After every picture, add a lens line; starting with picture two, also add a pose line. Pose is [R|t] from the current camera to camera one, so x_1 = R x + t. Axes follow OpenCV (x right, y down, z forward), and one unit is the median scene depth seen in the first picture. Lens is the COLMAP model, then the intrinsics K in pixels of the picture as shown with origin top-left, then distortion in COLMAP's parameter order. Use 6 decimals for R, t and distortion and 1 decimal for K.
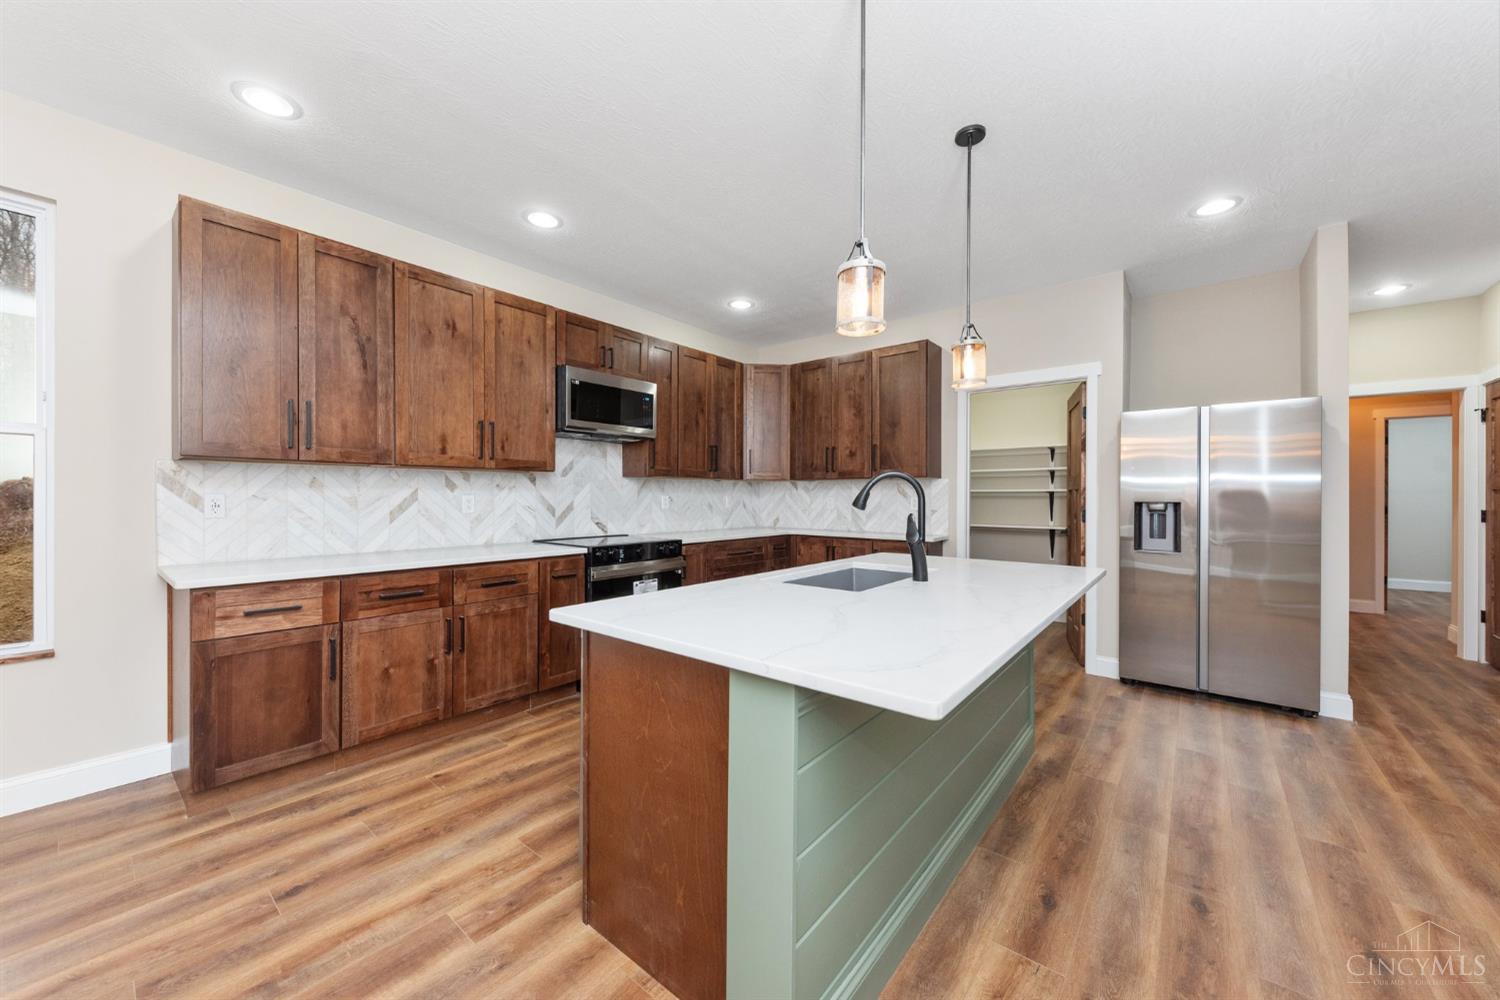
lens RADIAL K [[538.9, 0, 762.1], [0, 538.9, 501.0], [0, 0, 1]] dist [-0.000081, -0.001188]
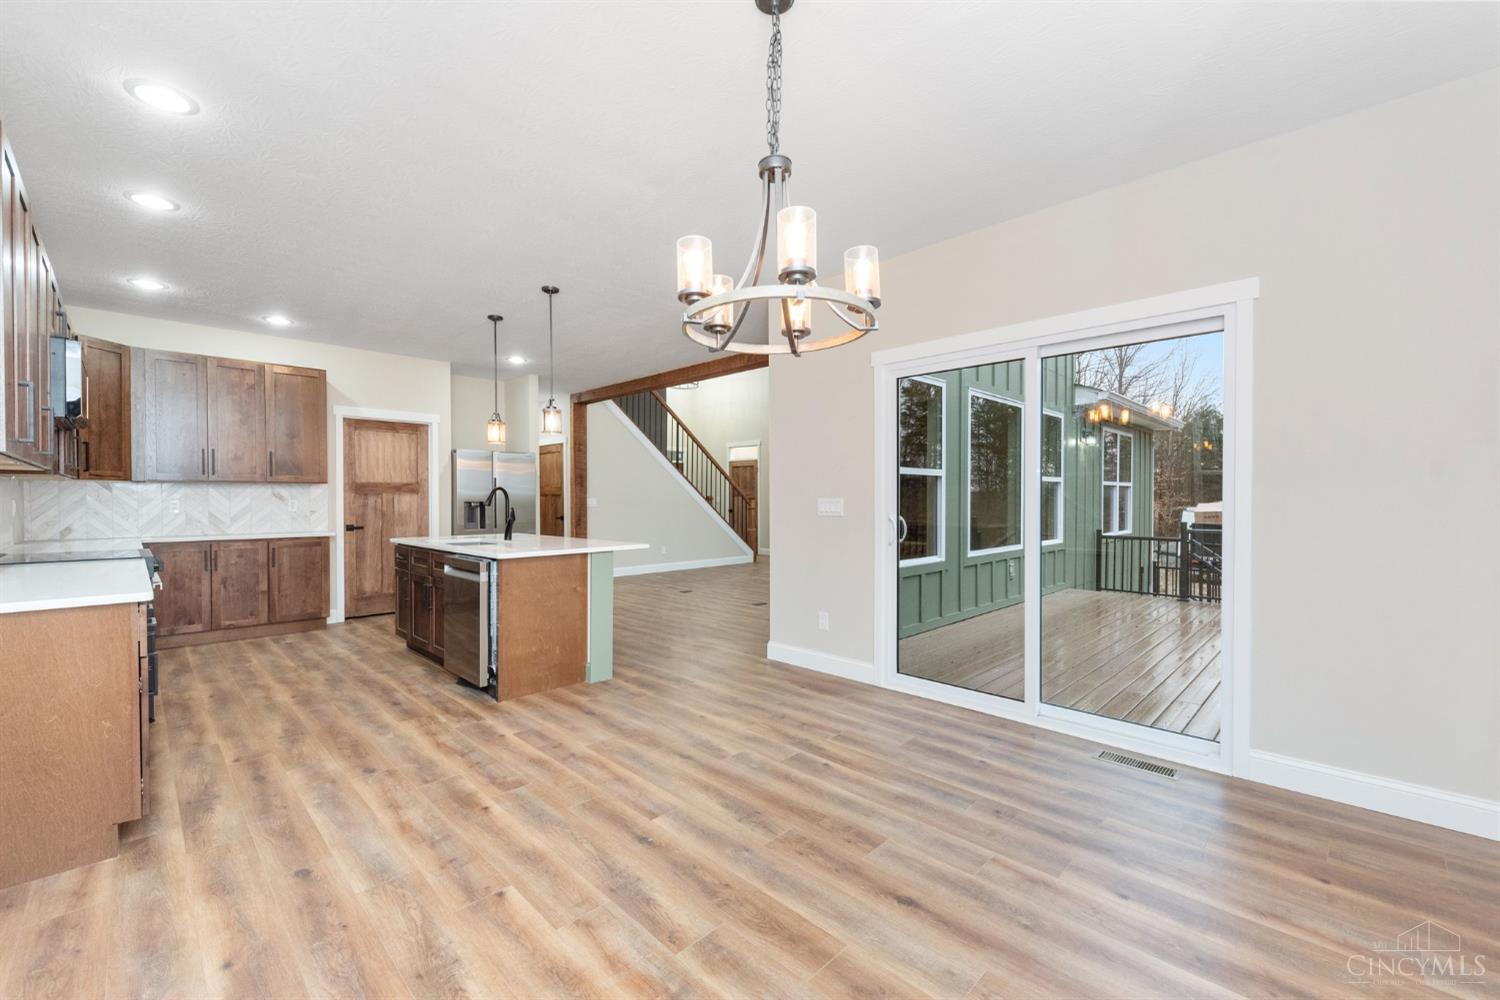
lens RADIAL K [[612.0, 0, 750.6], [0, 612.0, 502.0], [0, 0, 1]] dist [0.004829, -0.002107]
pose [[0.099811, -0.004653, 0.994996, -1.566979], [0.005531, 0.999976, 0.004121, -0.006880], [-0.994991, 0.005092, 0.099834, -0.137407]]
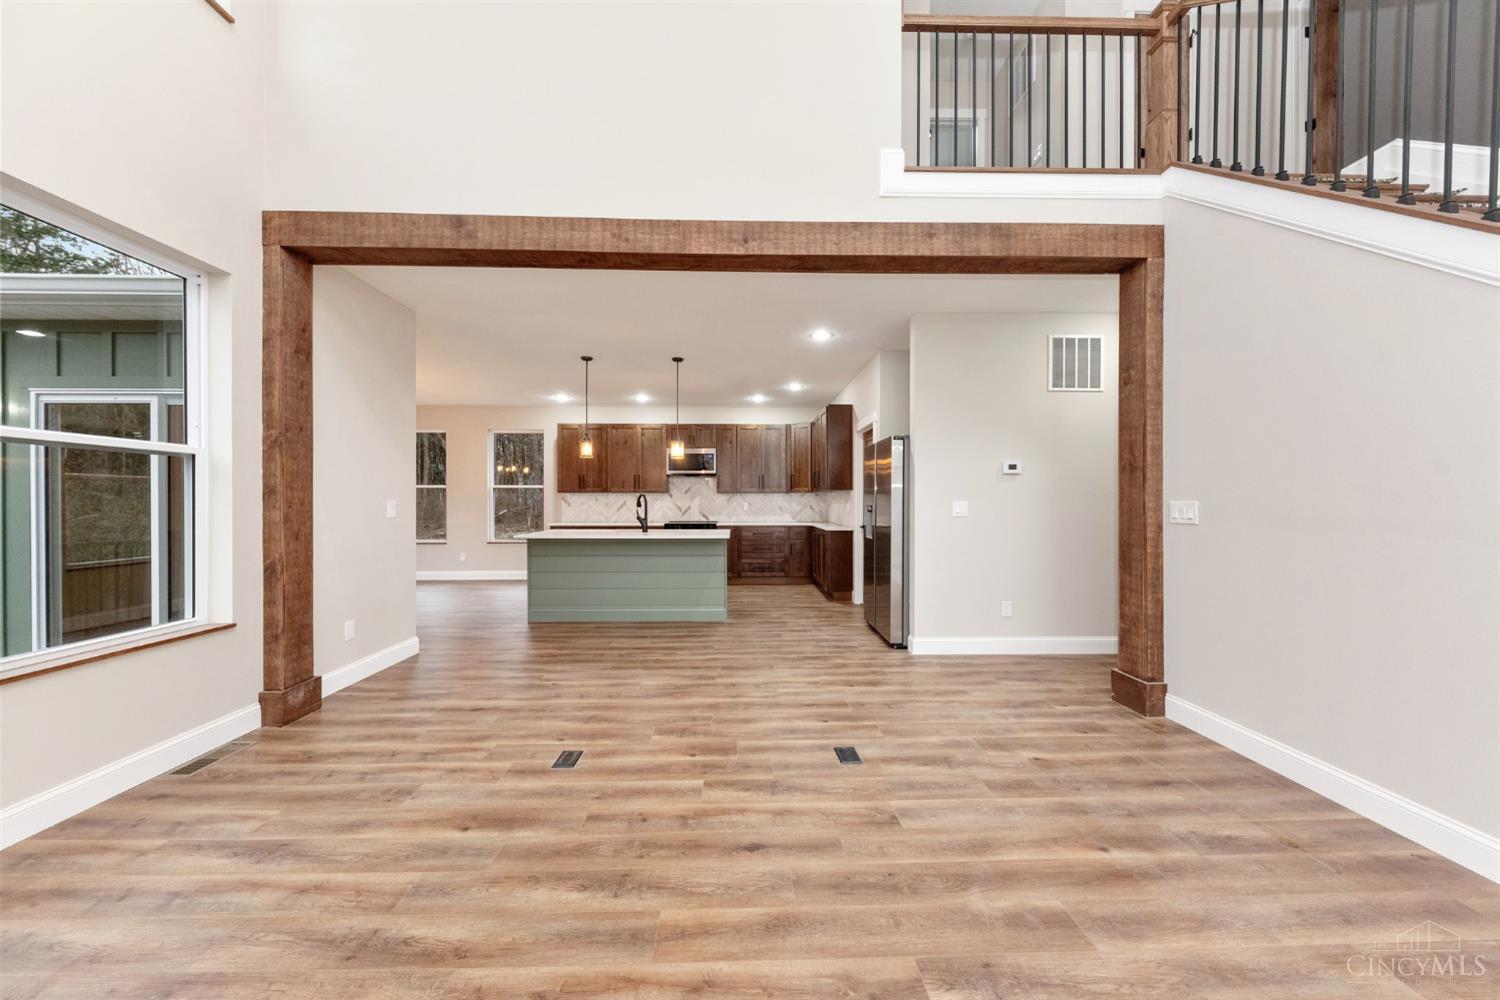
lens RADIAL K [[513.3, 0, 749.6], [0, 513.3, 504.3], [0, 0, 1]] dist [0.008171, -0.001922]
pose [[0.654661, 0.001490, -0.755921, 2.117077], [-0.003556, 0.999993, -0.001109, -0.001511], [0.755914, 0.003414, 0.654662, -0.282192]]
